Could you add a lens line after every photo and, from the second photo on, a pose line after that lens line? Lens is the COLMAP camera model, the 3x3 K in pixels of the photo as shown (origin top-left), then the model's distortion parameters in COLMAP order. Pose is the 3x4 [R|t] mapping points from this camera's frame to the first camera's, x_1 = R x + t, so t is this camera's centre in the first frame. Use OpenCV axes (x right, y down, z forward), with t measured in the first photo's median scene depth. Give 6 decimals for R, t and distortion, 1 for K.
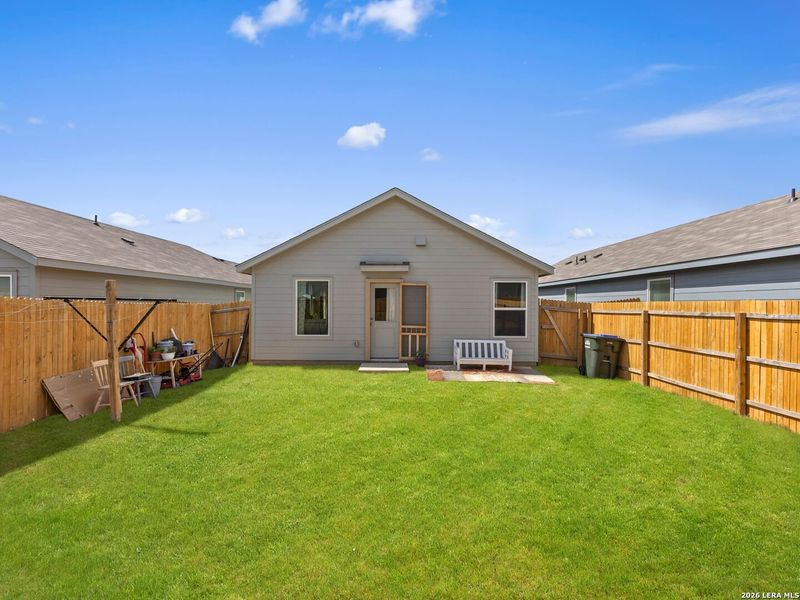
lens RADIAL K [[390.8, 0, 400.0], [0, 390.8, 300.0], [0, 0, 1]] dist [0.002851, 0.000804]
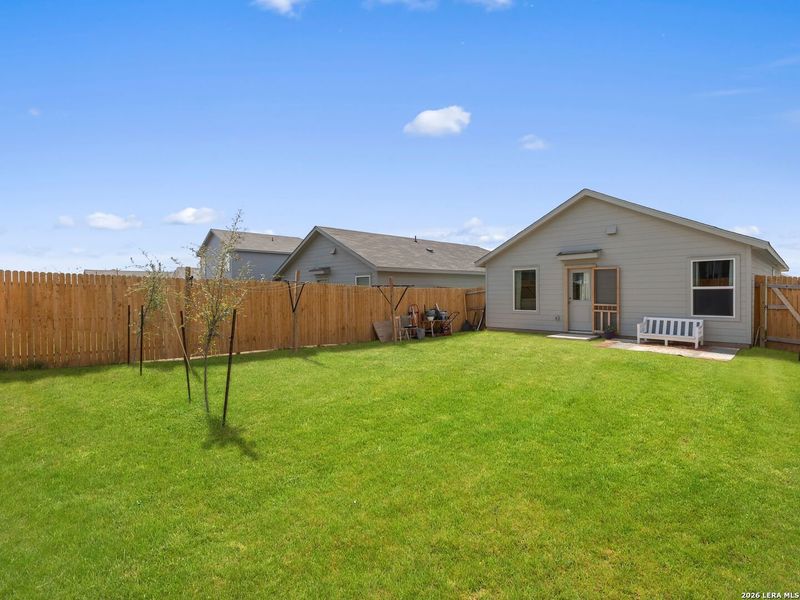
lens RADIAL K [[414.6, 0, 400.0], [0, 414.6, 300.0], [0, 0, 1]] dist [-0.002128, -0.000489]
pose [[0.695064, -0.000281, -0.718948, 0.501787], [0.021176, 0.999574, 0.020082, 0.016628], [0.718636, -0.029183, 0.694774, -0.294493]]
